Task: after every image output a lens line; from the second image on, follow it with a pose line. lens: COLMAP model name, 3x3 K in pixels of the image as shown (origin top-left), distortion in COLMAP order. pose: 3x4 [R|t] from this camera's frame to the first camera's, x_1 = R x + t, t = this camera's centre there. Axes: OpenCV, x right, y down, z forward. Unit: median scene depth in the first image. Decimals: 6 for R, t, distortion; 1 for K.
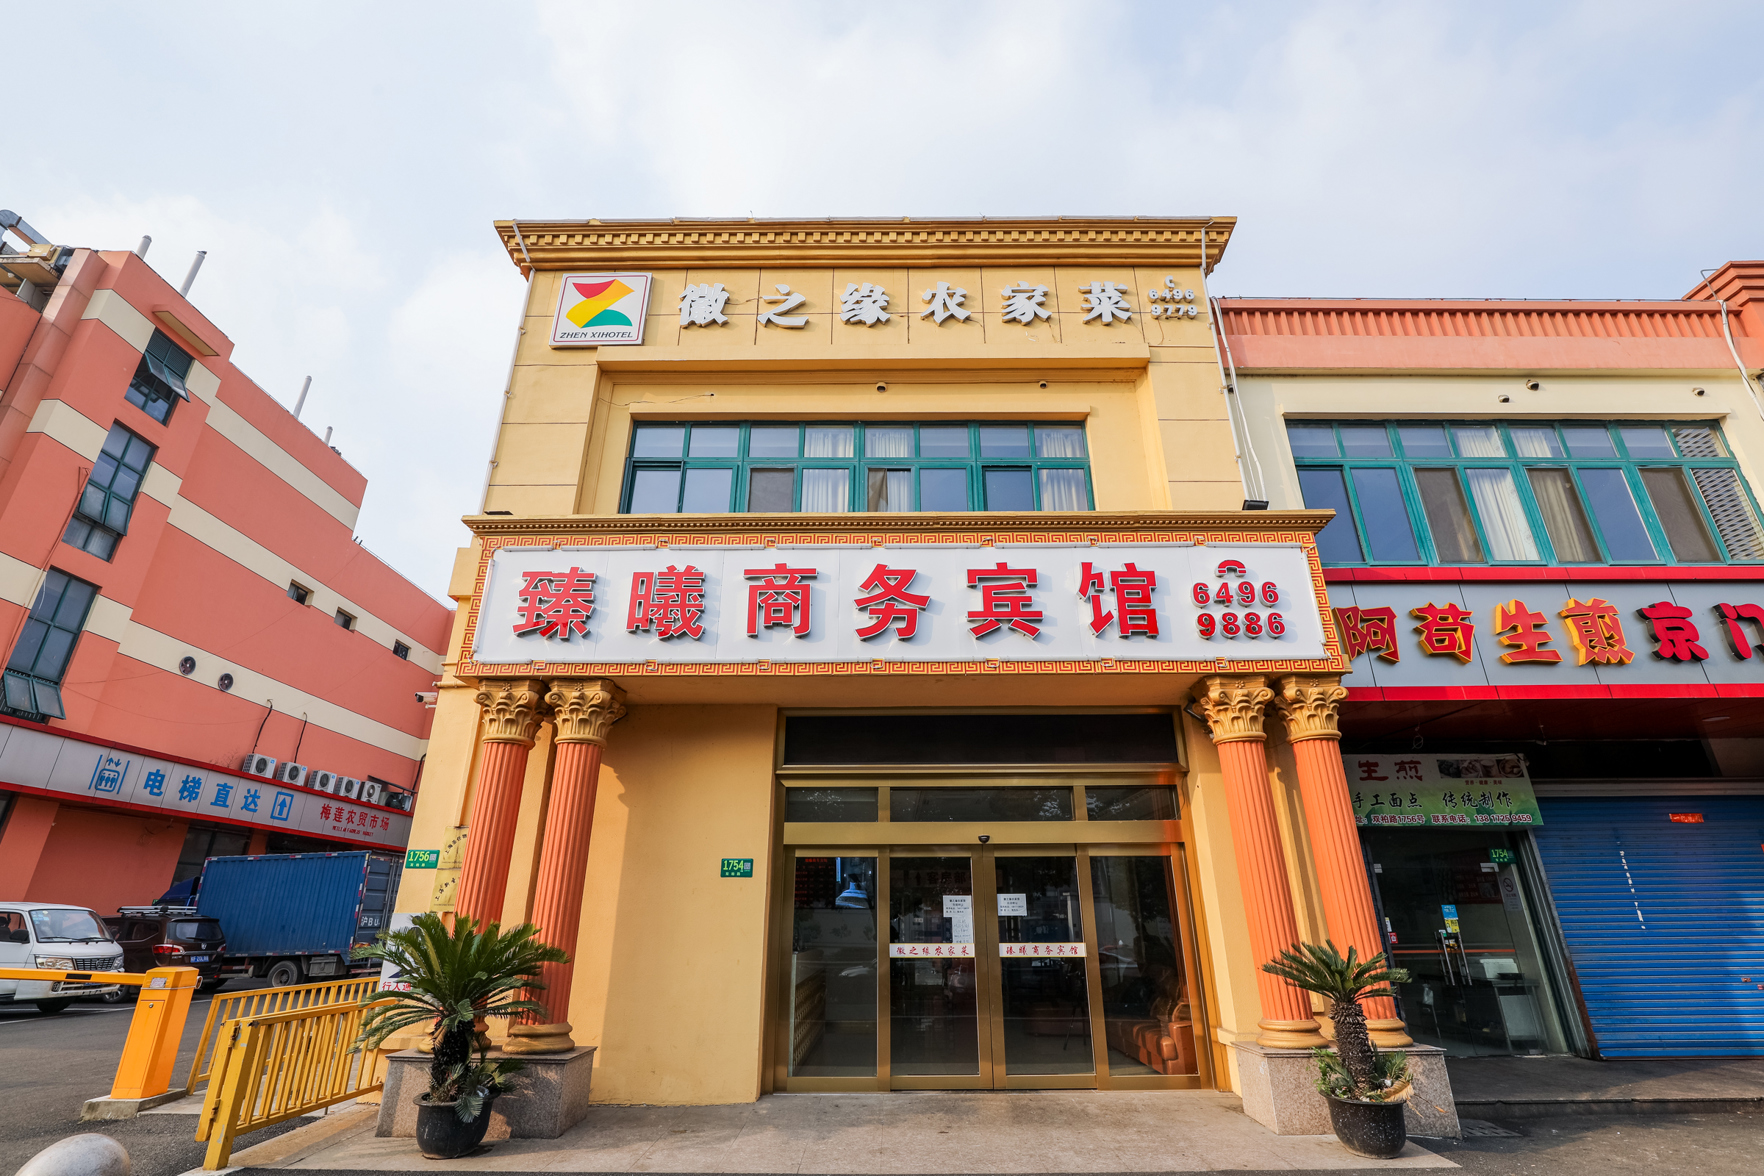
lens RADIAL K [[805.4, 0, 882.9], [0, 805.4, 583.1], [0, 0, 1]] dist [-0.017992, -0.000080]
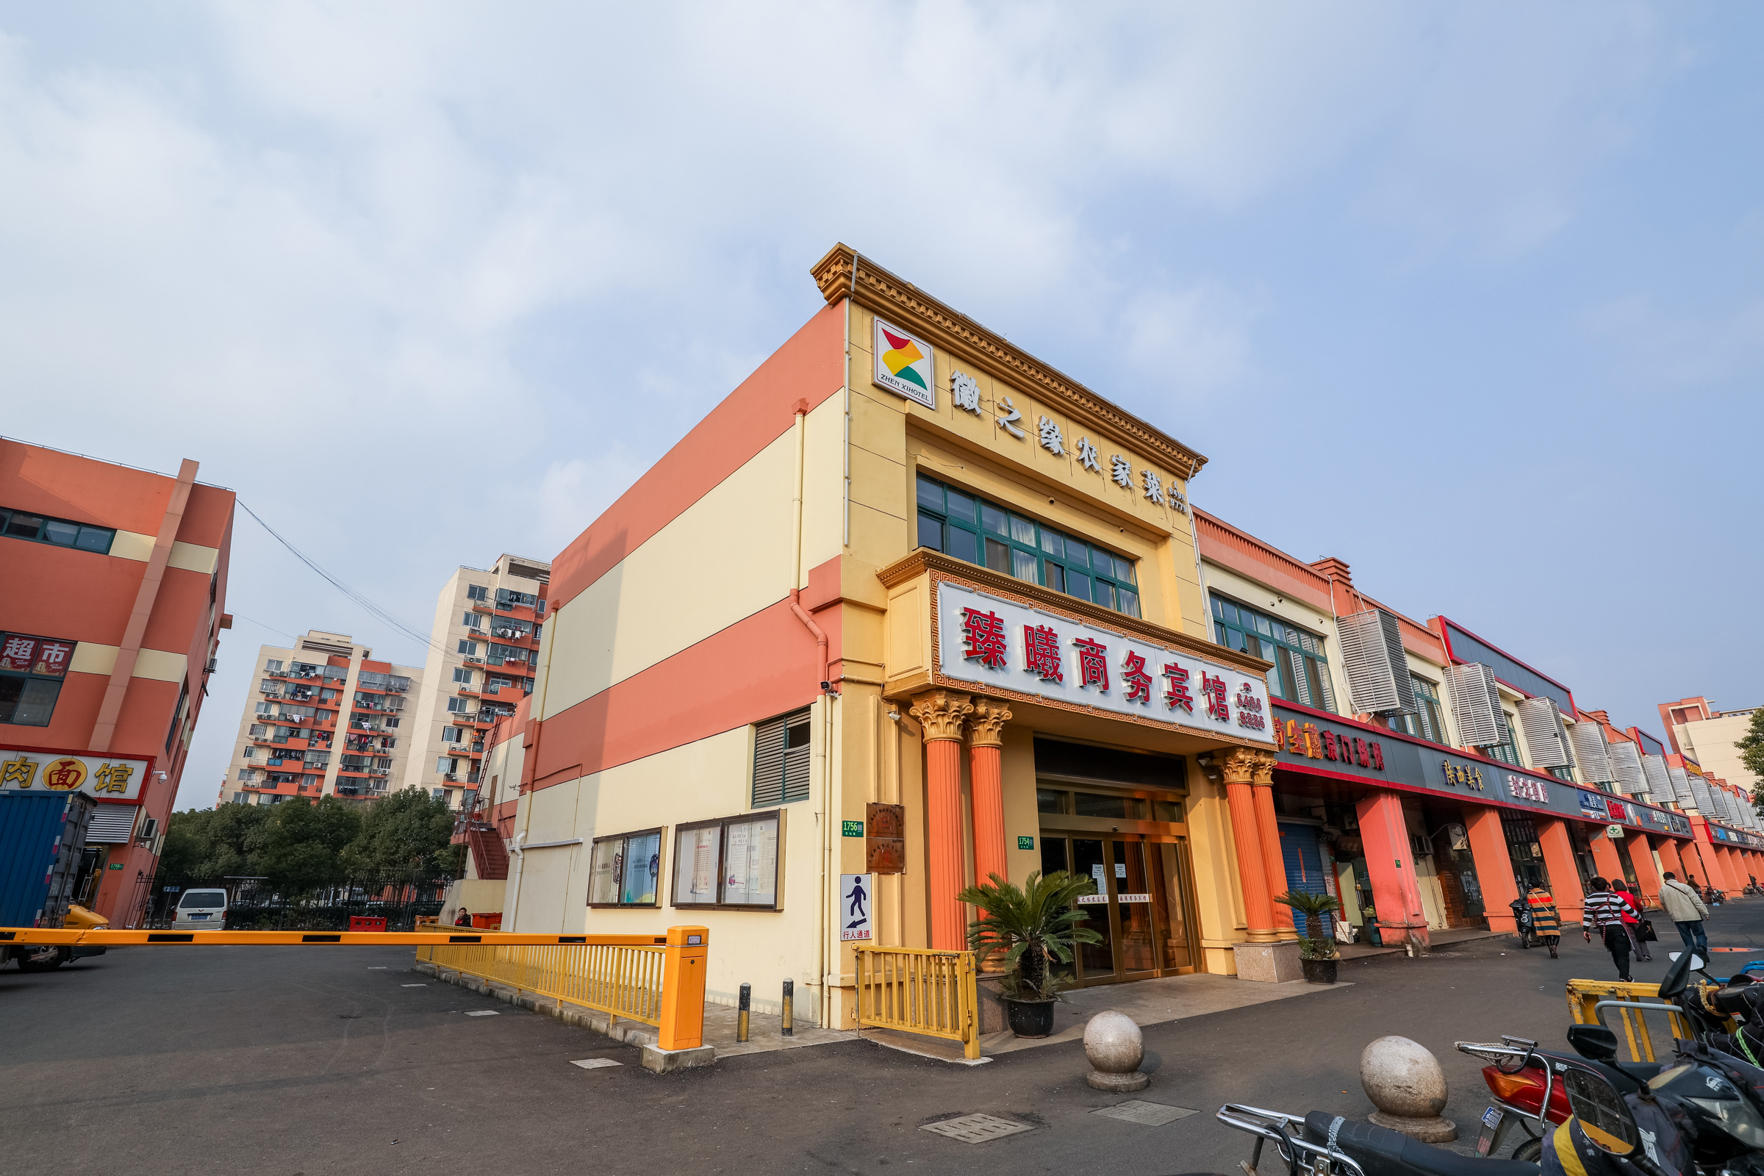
lens RADIAL K [[804.9, 0, 887.8], [0, 804.9, 589.7], [0, 0, 1]] dist [-0.022467, -0.000035]
pose [[0.769881, 0.220530, 0.598874, -1.127408], [-0.239557, 0.969640, -0.049099, 0.043514], [-0.591520, -0.105665, 0.799337, 0.055503]]
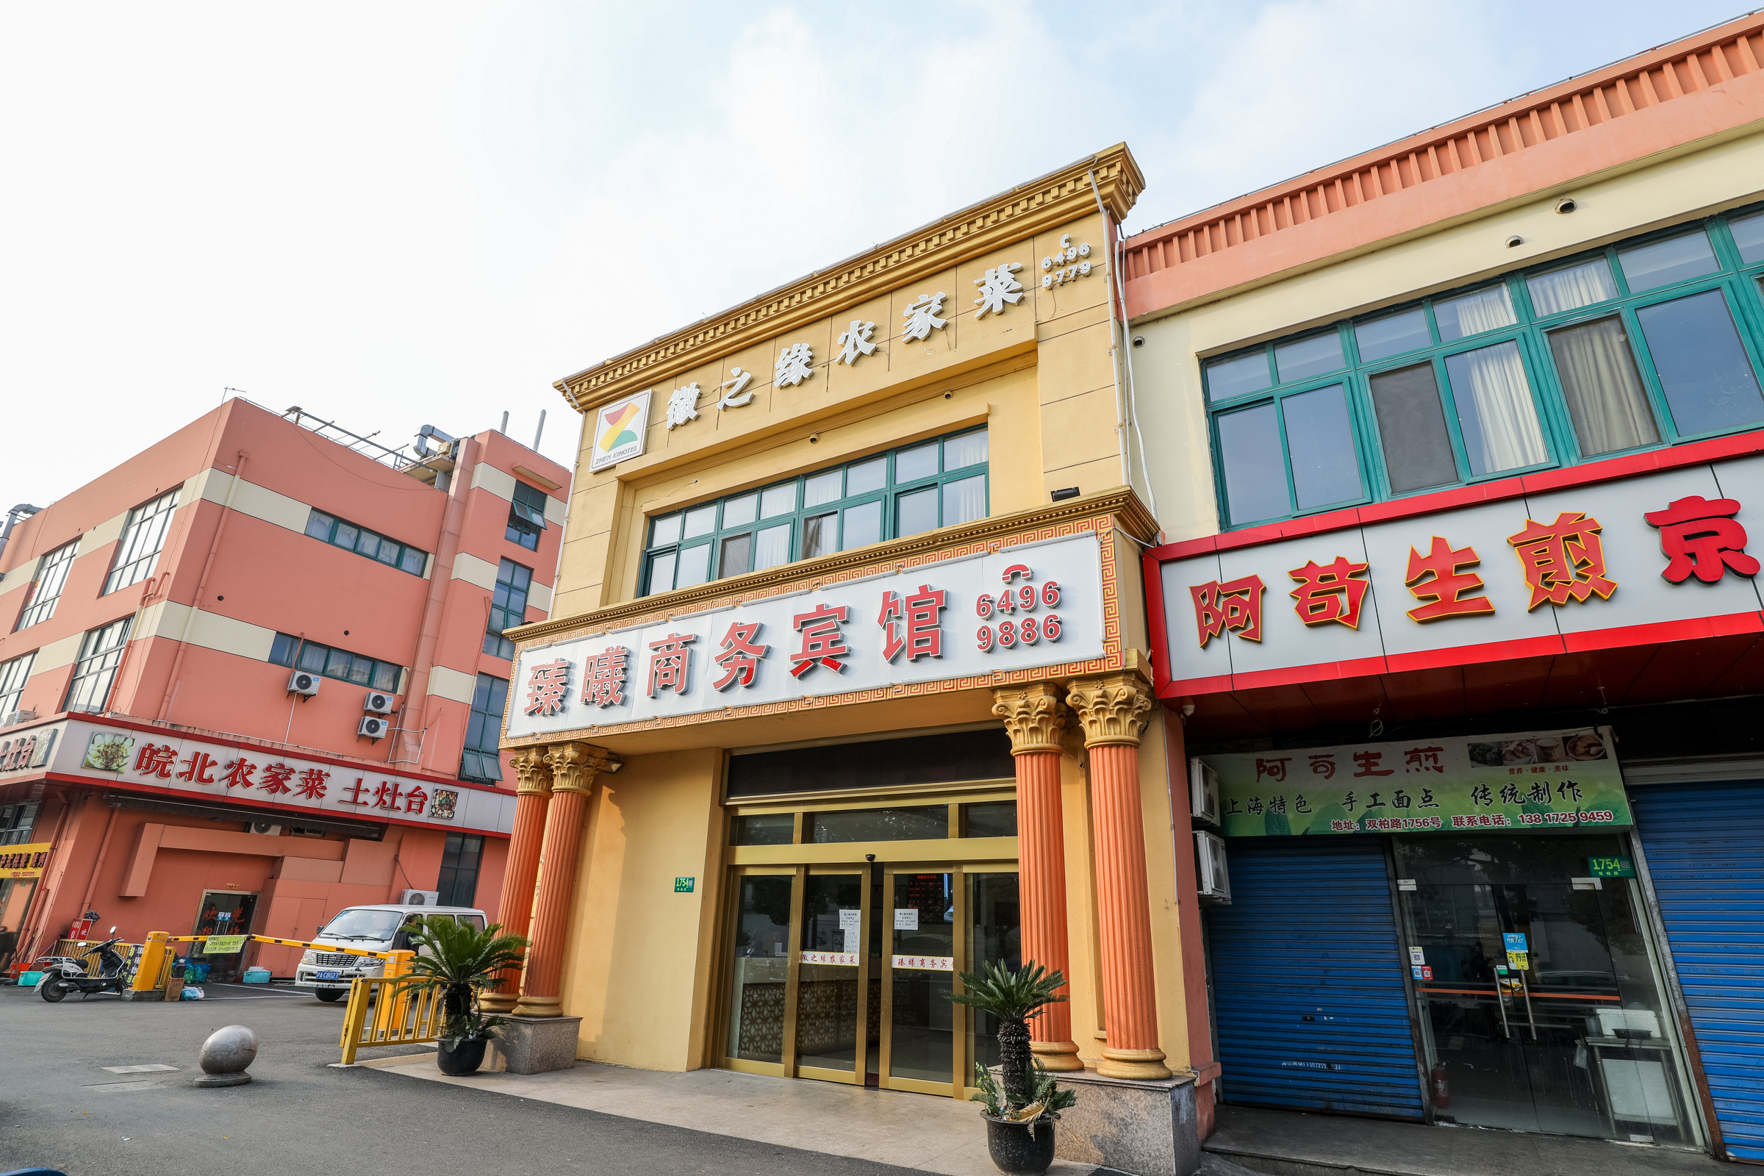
lens RADIAL K [[893.4, 0, 882.0], [0, 893.4, 588.0], [0, 0, 1]] dist [-0.015948, 0.000897]
pose [[0.853641, -0.165607, -0.493833, 0.704407], [0.175524, 0.984115, -0.026612, -0.000588], [0.490396, -0.063963, 0.869149, -0.001781]]
